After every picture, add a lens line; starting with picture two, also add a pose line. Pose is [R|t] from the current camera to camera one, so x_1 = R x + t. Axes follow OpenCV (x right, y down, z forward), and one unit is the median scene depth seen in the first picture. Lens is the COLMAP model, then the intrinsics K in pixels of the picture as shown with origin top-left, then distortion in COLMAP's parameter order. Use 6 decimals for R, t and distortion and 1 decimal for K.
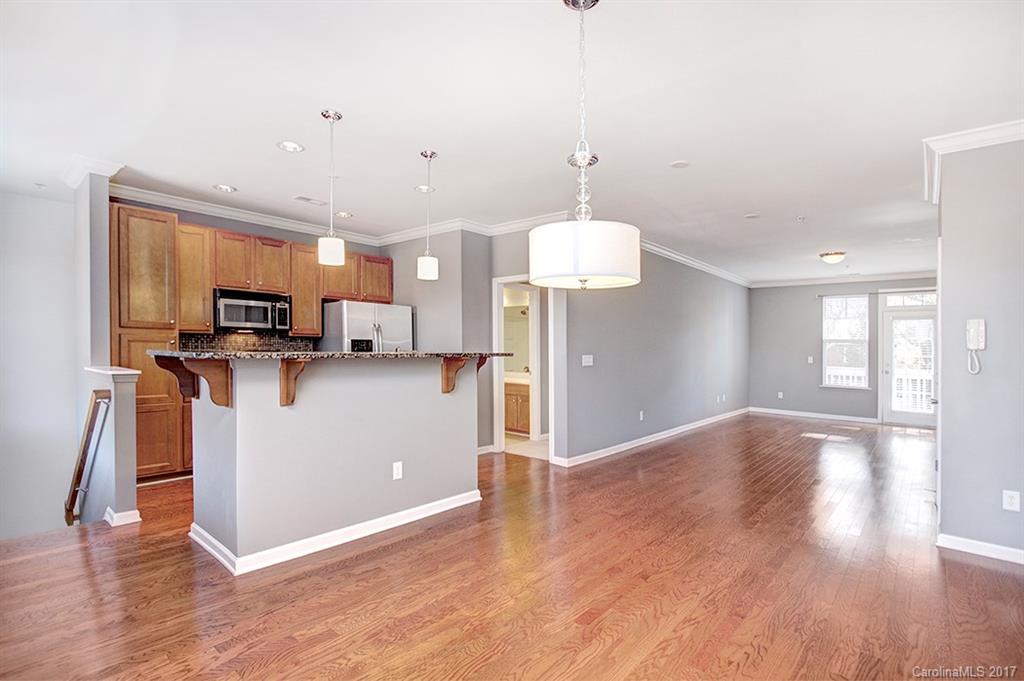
lens RADIAL K [[493.0, 0, 507.8], [0, 493.0, 343.0], [0, 0, 1]] dist [-0.014204, 0.001742]
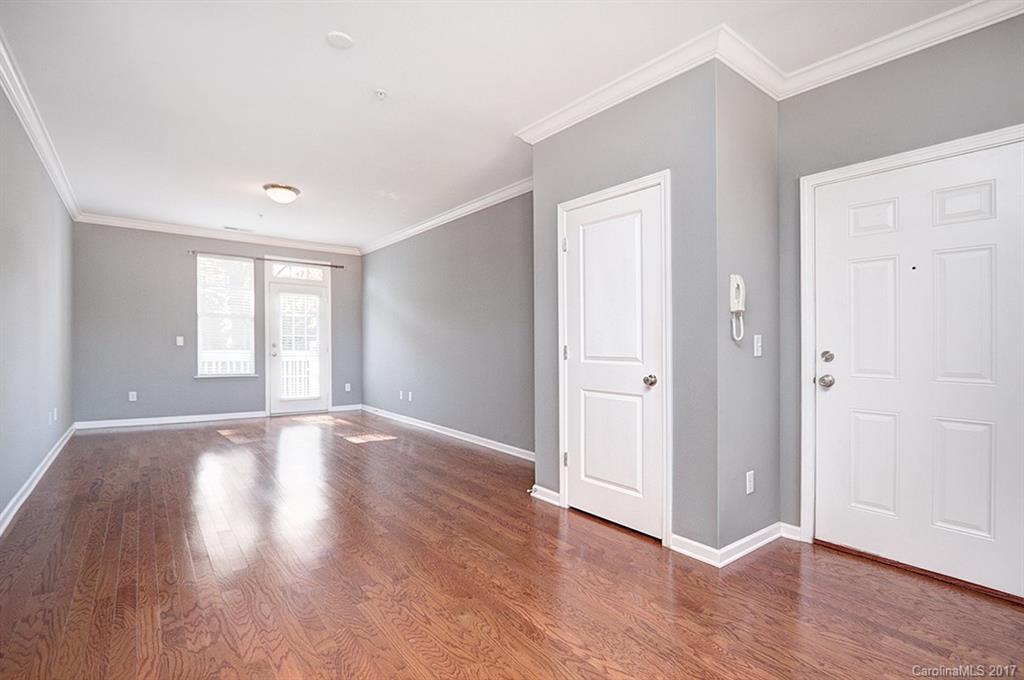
lens RADIAL K [[493.0, 0, 507.0], [0, 493.0, 338.6], [0, 0, 1]] dist [-0.014204, 0.001742]
pose [[0.203785, -0.004768, 0.979004, 0.027496], [-0.014582, 0.999862, 0.007905, 0.019865], [-0.978907, -0.015887, 0.203688, 0.433722]]
